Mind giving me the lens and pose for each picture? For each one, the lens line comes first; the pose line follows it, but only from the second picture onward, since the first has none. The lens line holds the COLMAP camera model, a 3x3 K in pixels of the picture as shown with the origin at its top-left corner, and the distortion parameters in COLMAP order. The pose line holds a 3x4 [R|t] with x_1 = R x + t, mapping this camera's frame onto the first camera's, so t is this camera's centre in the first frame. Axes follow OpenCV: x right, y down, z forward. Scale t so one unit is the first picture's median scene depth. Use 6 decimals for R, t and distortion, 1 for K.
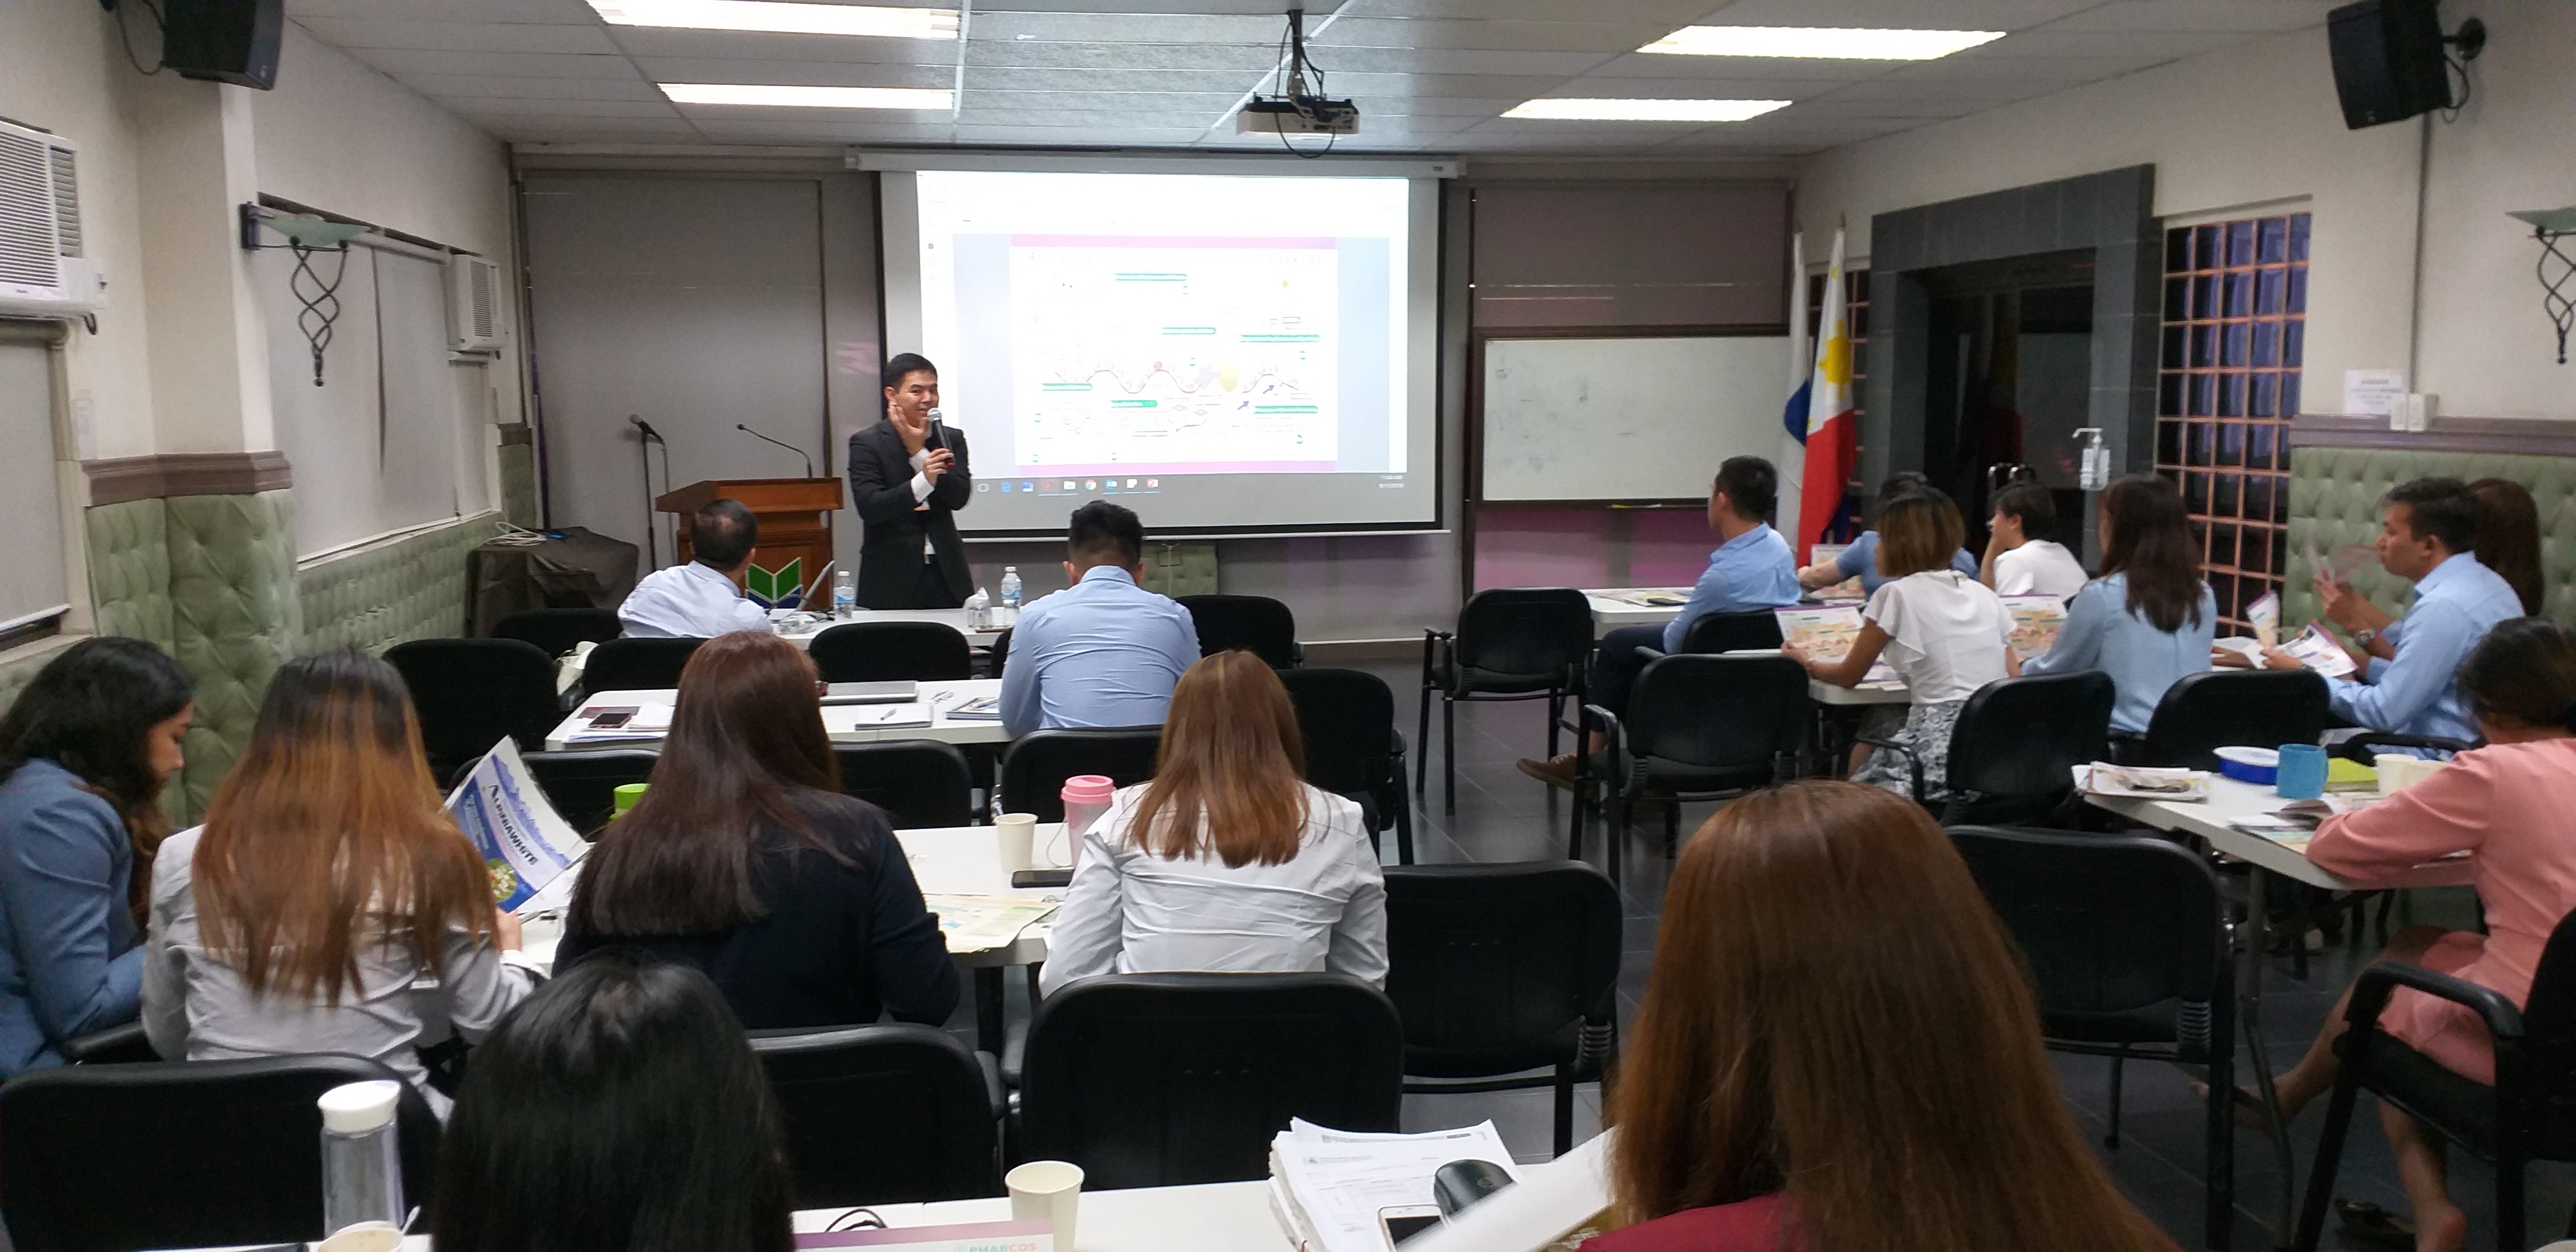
lens RADIAL K [[2014.4, 0, 1231.5], [0, 2014.4, 663.1], [0, 0, 1]] dist [0.088513, -0.197846]
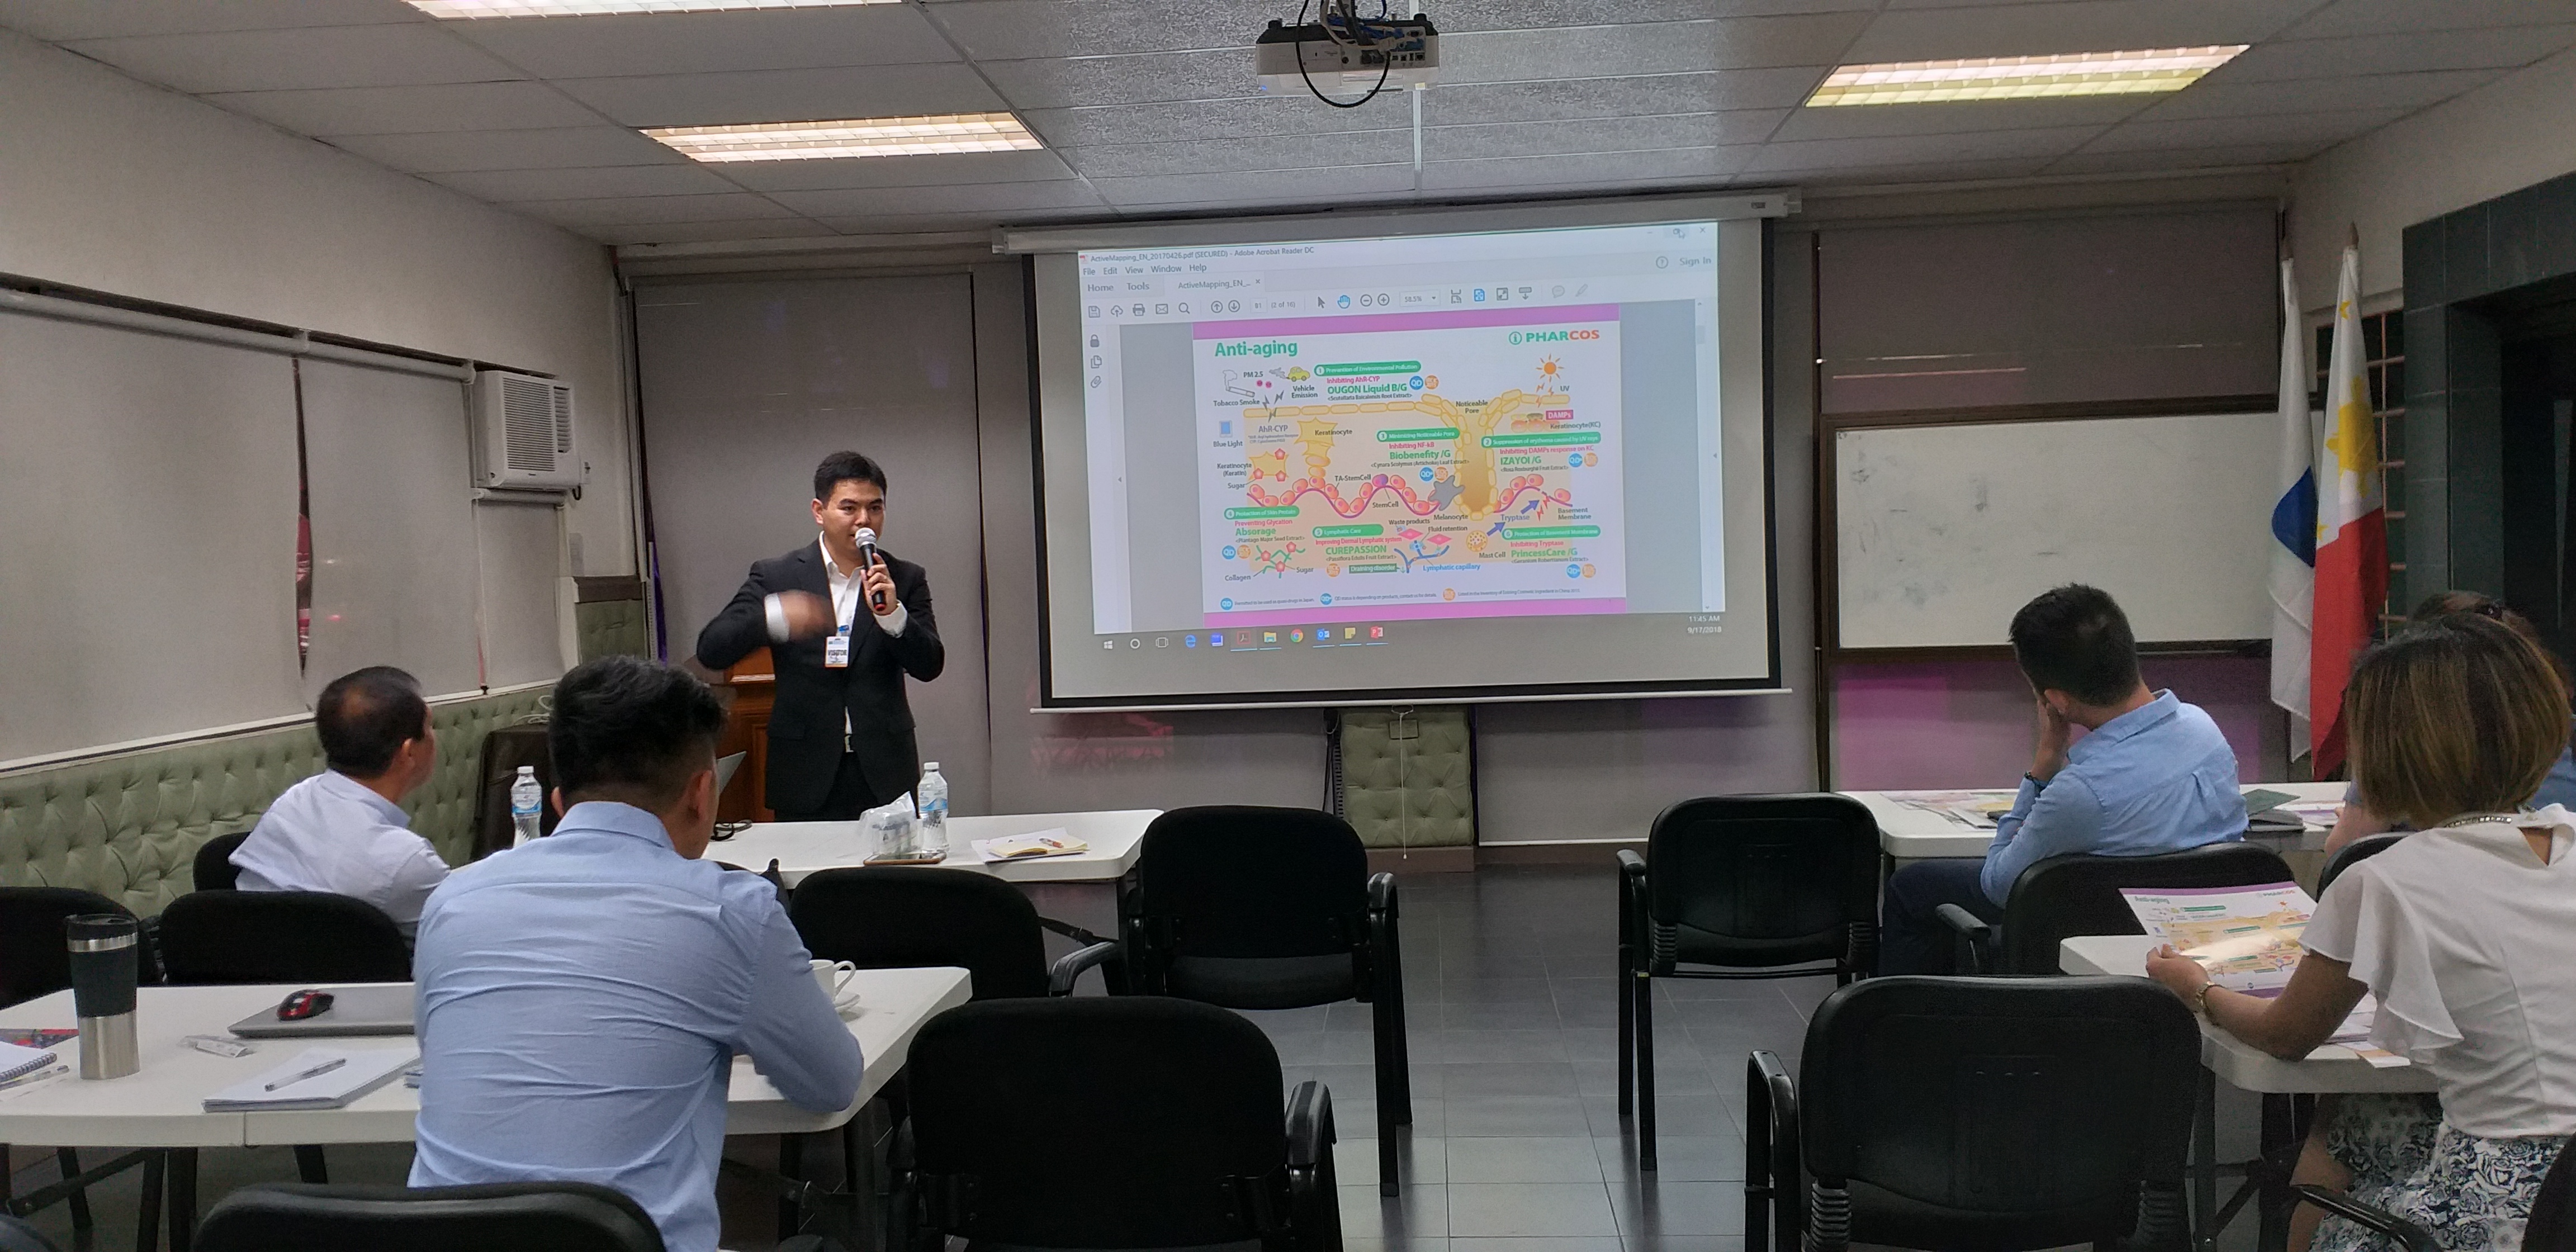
lens RADIAL K [[2014.4, 0, 1231.5], [0, 2014.4, 663.1], [0, 0, 1]] dist [0.088513, -0.197846]
pose [[0.970622, -0.013490, -0.240232, 0.093746], [-0.004463, 0.997246, -0.074029, -0.021018], [0.240570, 0.072926, 0.967888, 0.251708]]
